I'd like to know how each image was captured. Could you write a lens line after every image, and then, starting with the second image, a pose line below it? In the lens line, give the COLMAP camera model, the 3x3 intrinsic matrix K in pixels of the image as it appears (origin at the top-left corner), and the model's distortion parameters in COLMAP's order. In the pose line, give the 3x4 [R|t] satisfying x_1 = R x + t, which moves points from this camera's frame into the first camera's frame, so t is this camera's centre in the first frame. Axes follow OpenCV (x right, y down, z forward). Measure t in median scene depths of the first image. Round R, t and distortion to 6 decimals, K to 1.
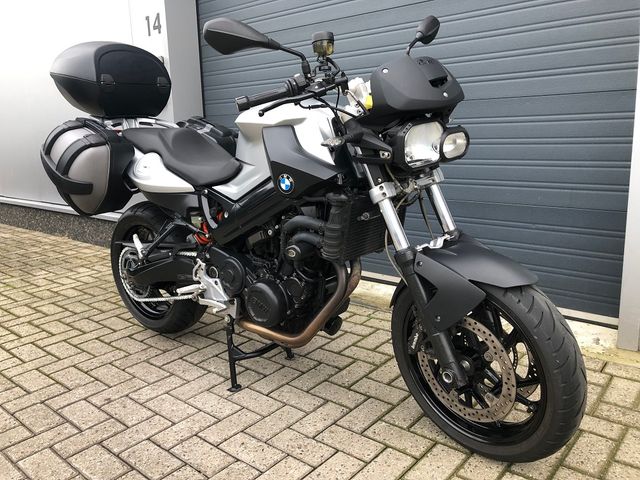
lens RADIAL K [[529.1, 0, 320.0], [0, 529.1, 240.0], [0, 0, 1]] dist [0.015117, 0.003363]
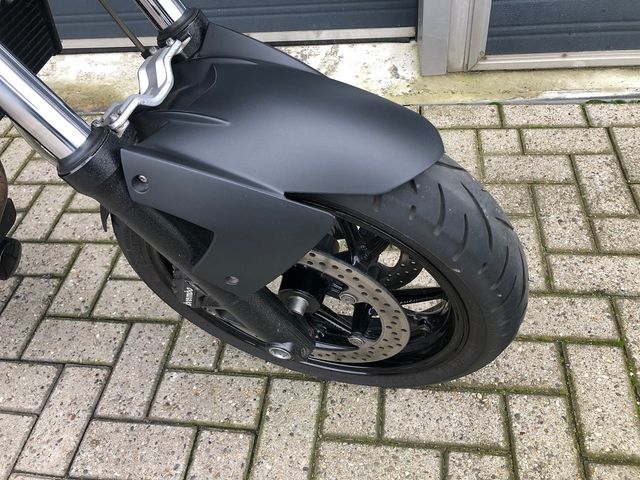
lens RADIAL K [[542.9, 0, 320.0], [0, 542.9, 240.0], [0, 0, 1]] dist [0.011101, 0.004583]
pose [[0.842351, -0.429533, 0.325494, 0.106490], [0.192539, 0.803958, 0.562655, -0.073005], [-0.503363, -0.411282, 0.759916, 0.447605]]
